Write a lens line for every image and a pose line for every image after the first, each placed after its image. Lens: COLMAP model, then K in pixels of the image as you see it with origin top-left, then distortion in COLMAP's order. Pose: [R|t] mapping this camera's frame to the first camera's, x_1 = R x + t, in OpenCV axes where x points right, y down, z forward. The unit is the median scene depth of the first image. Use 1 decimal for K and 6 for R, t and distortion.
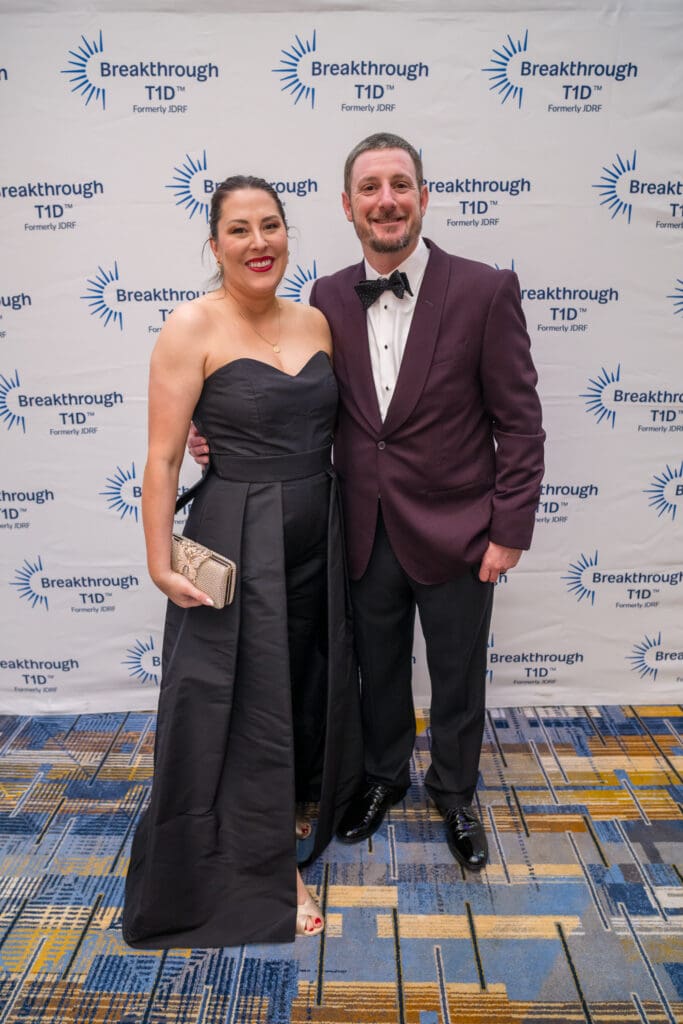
lens RADIAL K [[653.9, 0, 342.1], [0, 653.9, 511.4], [0, 0, 1]] dist [-0.027828, 0.018596]
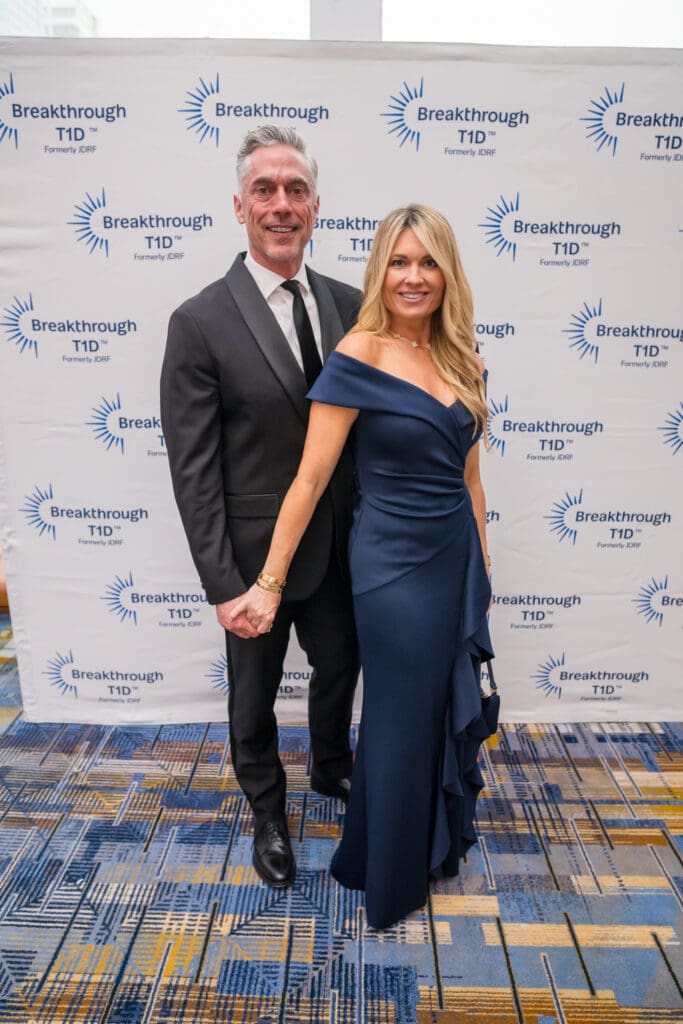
lens RADIAL K [[653.9, 0, 337.6], [0, 653.9, 510.9], [0, 0, 1]] dist [-0.027828, 0.018596]
pose [[0.999796, 0.016891, 0.011106, -0.177259], [-0.016898, 0.999857, 0.000573, -0.040529], [-0.011095, -0.000761, 0.999938, -0.046074]]
